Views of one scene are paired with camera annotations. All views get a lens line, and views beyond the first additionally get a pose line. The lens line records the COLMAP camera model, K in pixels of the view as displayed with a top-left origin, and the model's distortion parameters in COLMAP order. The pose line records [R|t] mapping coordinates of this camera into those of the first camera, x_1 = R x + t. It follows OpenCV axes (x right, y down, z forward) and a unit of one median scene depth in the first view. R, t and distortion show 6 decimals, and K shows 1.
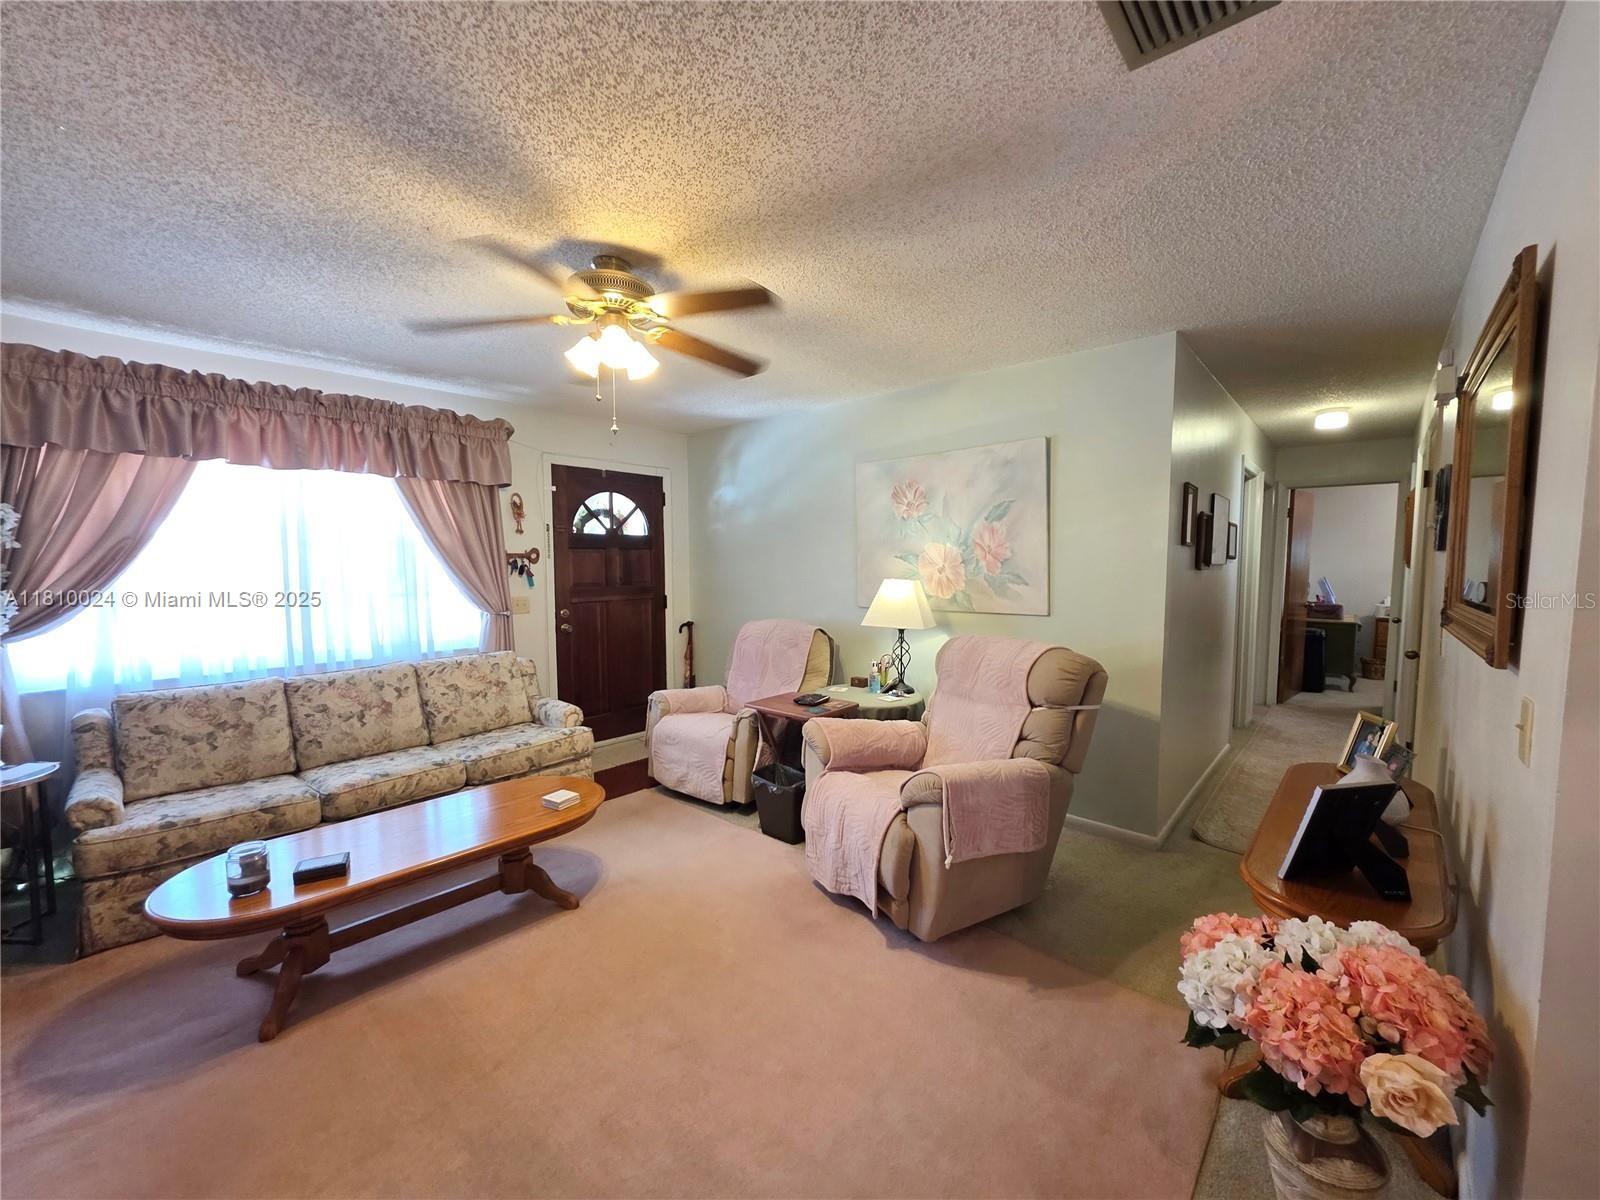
lens RADIAL K [[640.8, 0, 810.1], [0, 640.8, 596.4], [0, 0, 1]] dist [0.000943, -0.000045]
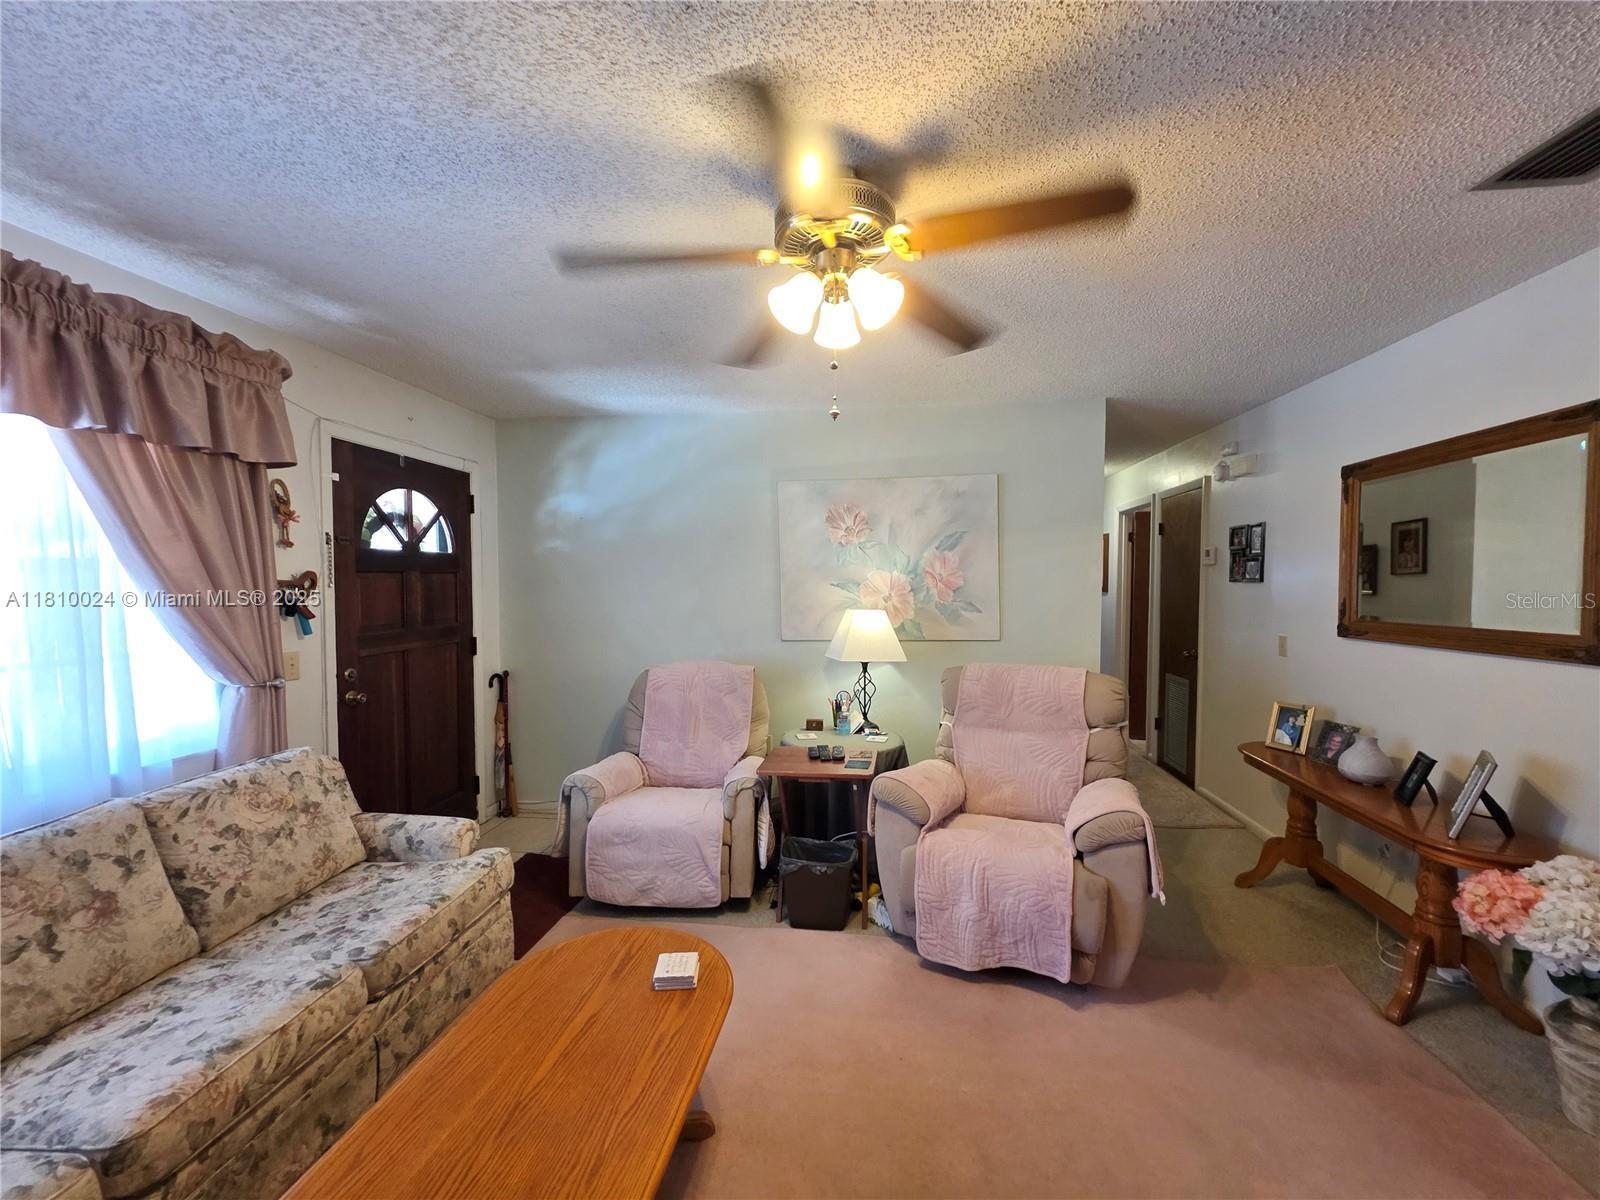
lens RADIAL K [[640.8, 0, 811.1], [0, 640.8, 597.2], [0, 0, 1]] dist [0.000943, -0.000045]
pose [[0.823589, -0.014440, 0.567003, -0.464316], [0.031821, 0.999278, -0.020771, -0.028175], [-0.566294, 0.035150, 0.823454, 0.278611]]
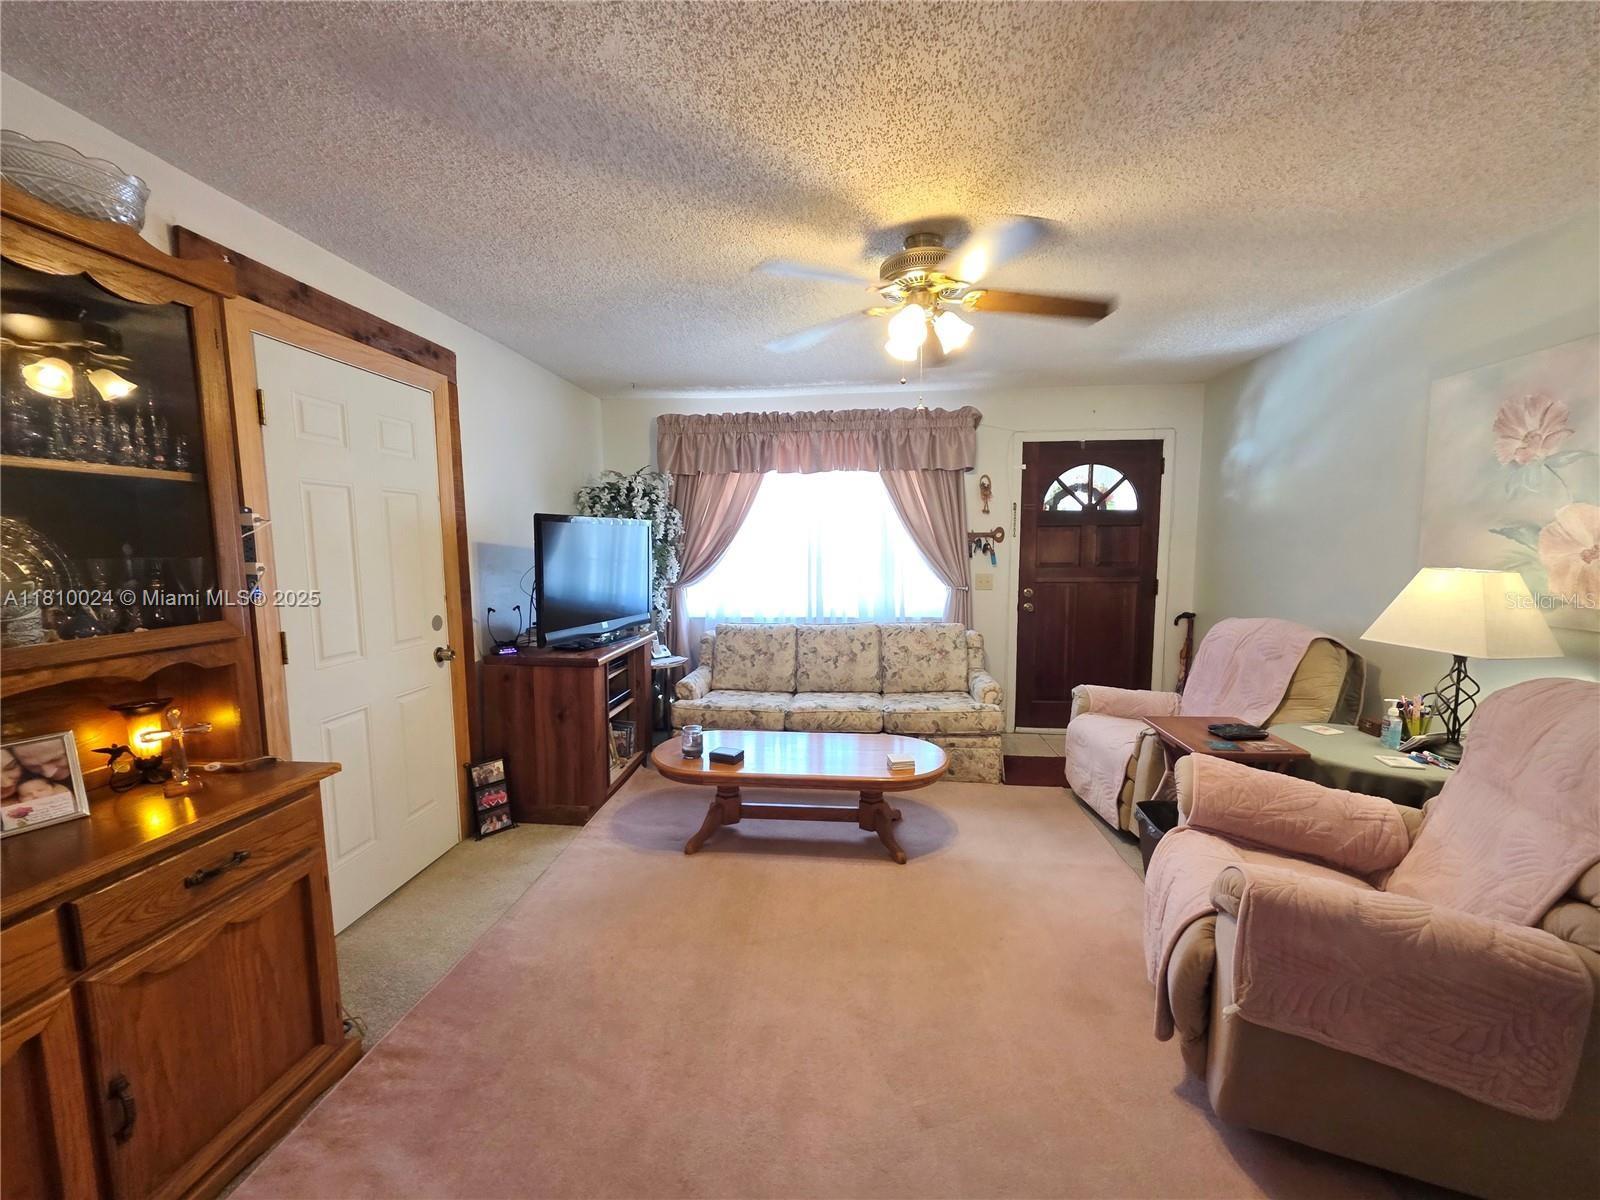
lens RADIAL K [[640.8, 0, 797.3], [0, 640.8, 598.7], [0, 0, 1]] dist [0.000943, -0.000045]
pose [[0.585159, 0.071659, -0.807746, 0.265042], [-0.041739, 0.997429, 0.058250, -0.008967], [0.809844, -0.000371, 0.586645, 0.163758]]
